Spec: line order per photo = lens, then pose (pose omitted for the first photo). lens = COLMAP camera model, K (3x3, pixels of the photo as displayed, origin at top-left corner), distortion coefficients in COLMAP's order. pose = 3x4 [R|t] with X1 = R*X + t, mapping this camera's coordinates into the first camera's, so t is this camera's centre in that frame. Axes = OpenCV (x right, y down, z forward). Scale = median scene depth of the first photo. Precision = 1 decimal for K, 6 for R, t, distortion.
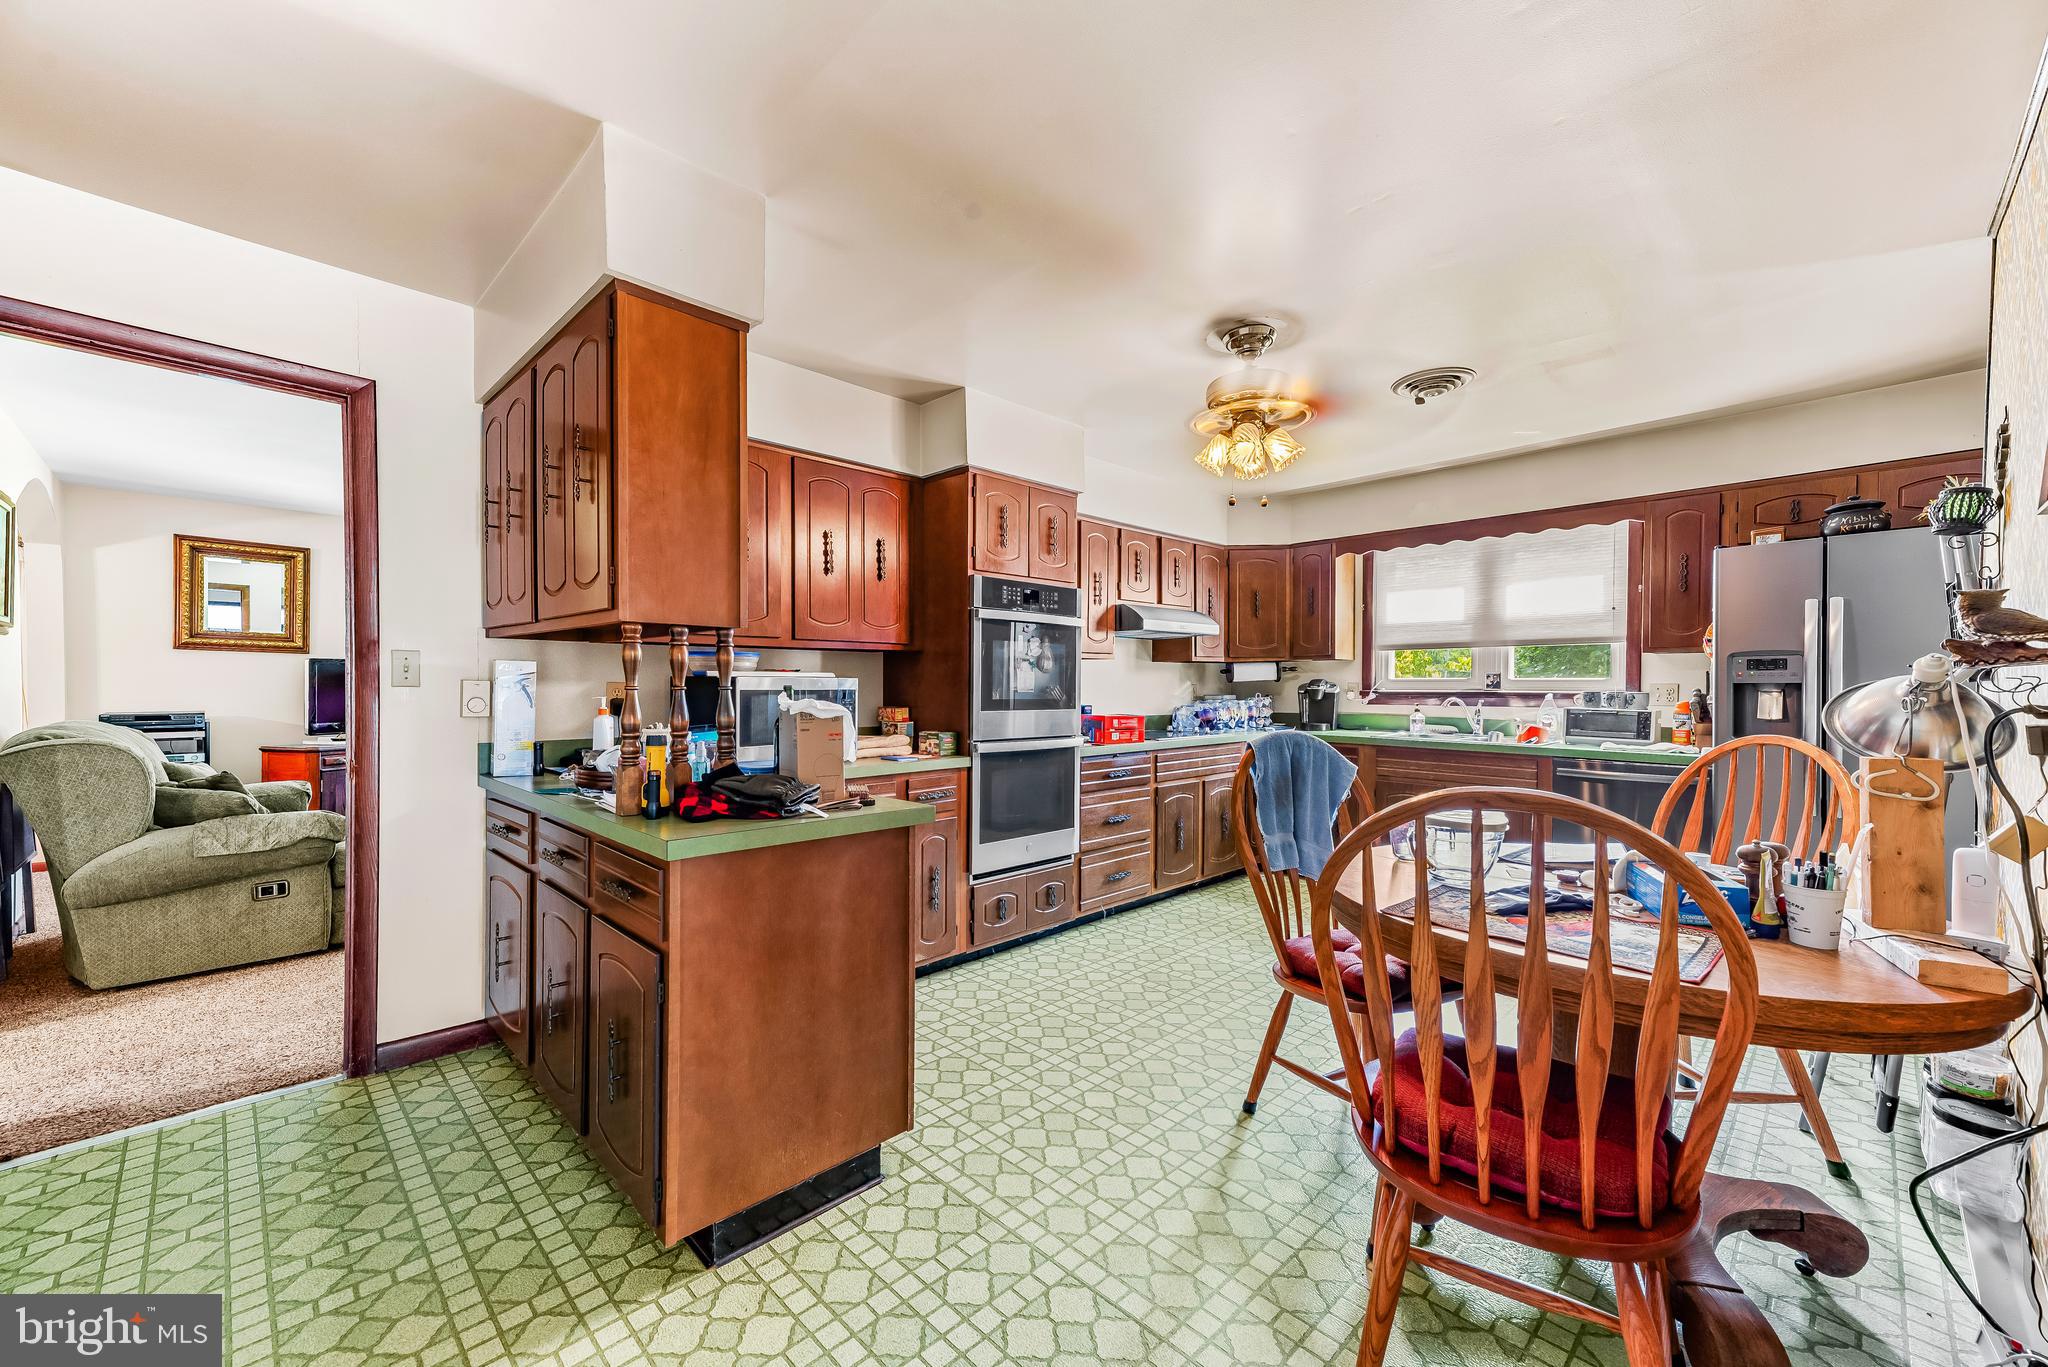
lens RADIAL K [[814.1, 0, 1028.9], [0, 814.1, 682.9], [0, 0, 1]] dist [-0.002827, -0.000093]
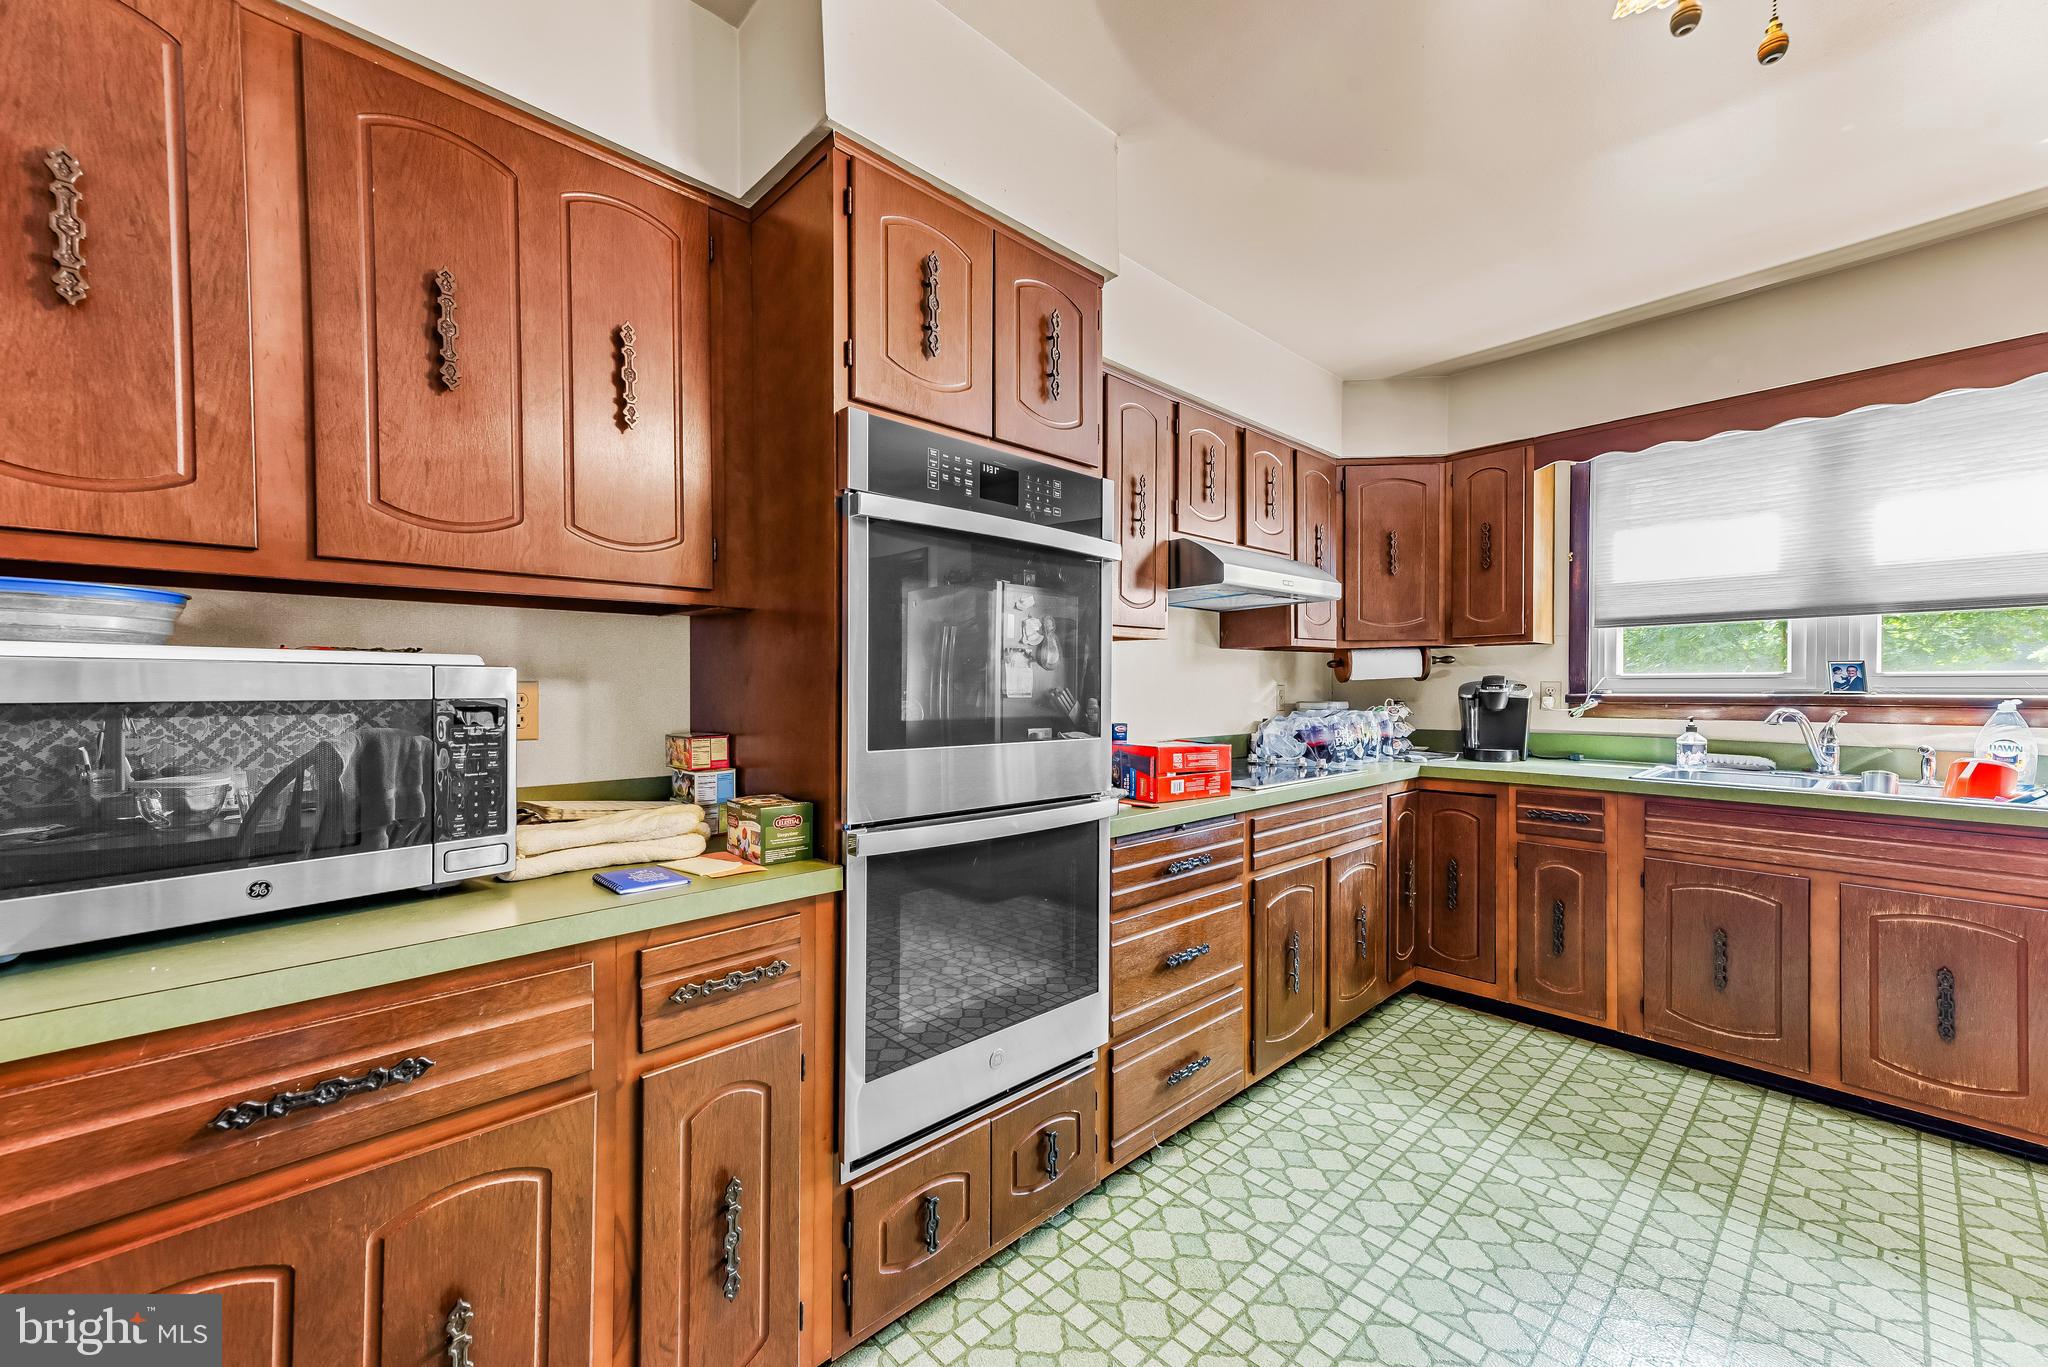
lens RADIAL K [[814.1, 0, 1016.6], [0, 814.1, 692.6], [0, 0, 1]] dist [-0.002827, -0.000093]
pose [[0.999570, -0.002826, -0.029179, 0.018892], [0.003093, 0.999954, 0.009101, 0.001603], [0.029152, -0.009187, 0.999533, 0.443805]]
